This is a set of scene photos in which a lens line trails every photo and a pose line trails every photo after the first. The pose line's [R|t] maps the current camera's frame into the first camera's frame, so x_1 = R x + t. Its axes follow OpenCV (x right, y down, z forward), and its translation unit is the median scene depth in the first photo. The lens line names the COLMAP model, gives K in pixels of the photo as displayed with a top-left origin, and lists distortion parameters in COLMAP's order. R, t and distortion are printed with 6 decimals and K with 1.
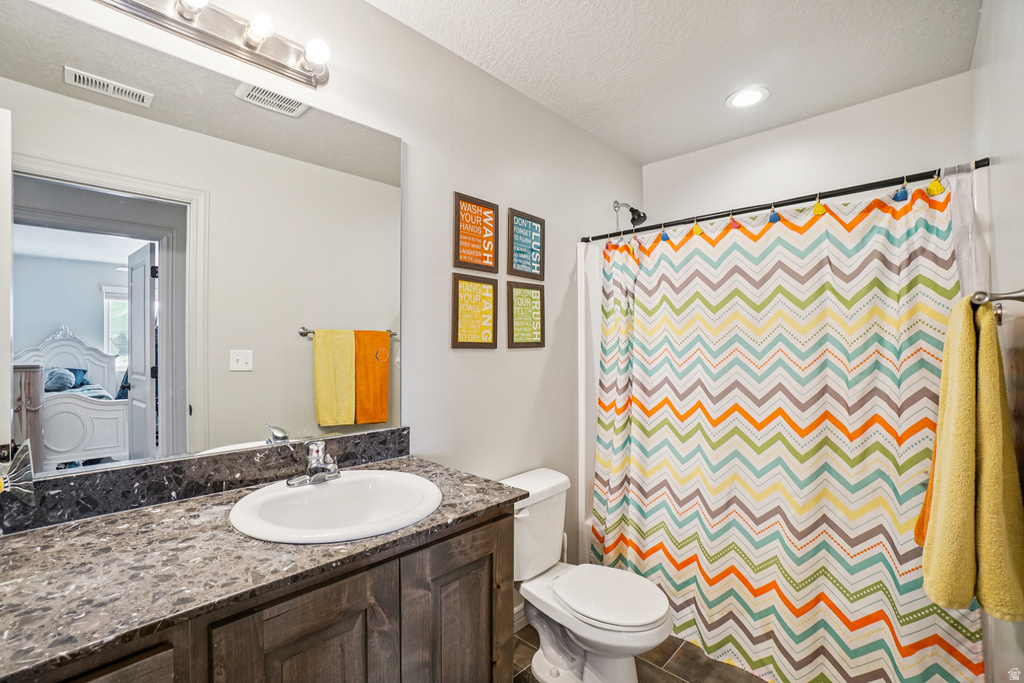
lens RADIAL K [[455.2, 0, 510.5], [0, 455.2, 347.7], [0, 0, 1]] dist [-0.046823, 0.012237]
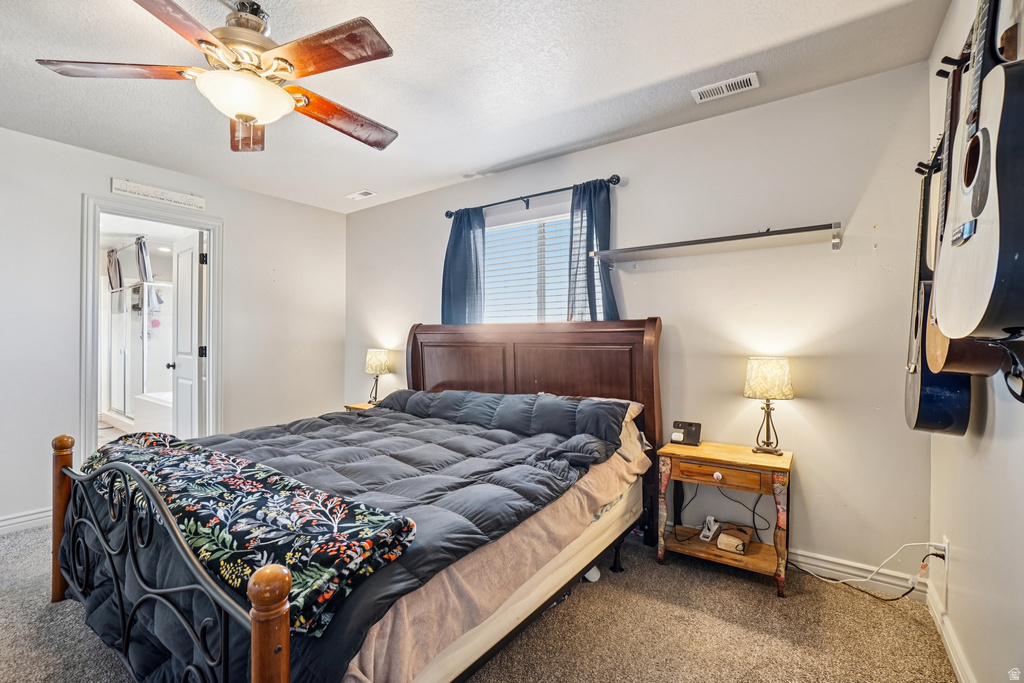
lens RADIAL K [[455.2, 0, 508.8], [0, 455.2, 339.7], [0, 0, 1]] dist [-0.046823, 0.012237]
pose [[0.168183, 0.009502, -0.985710, 0.378827], [0.006007, 0.999925, 0.010664, 0.017193], [0.985737, -0.007715, 0.168113, 1.543099]]
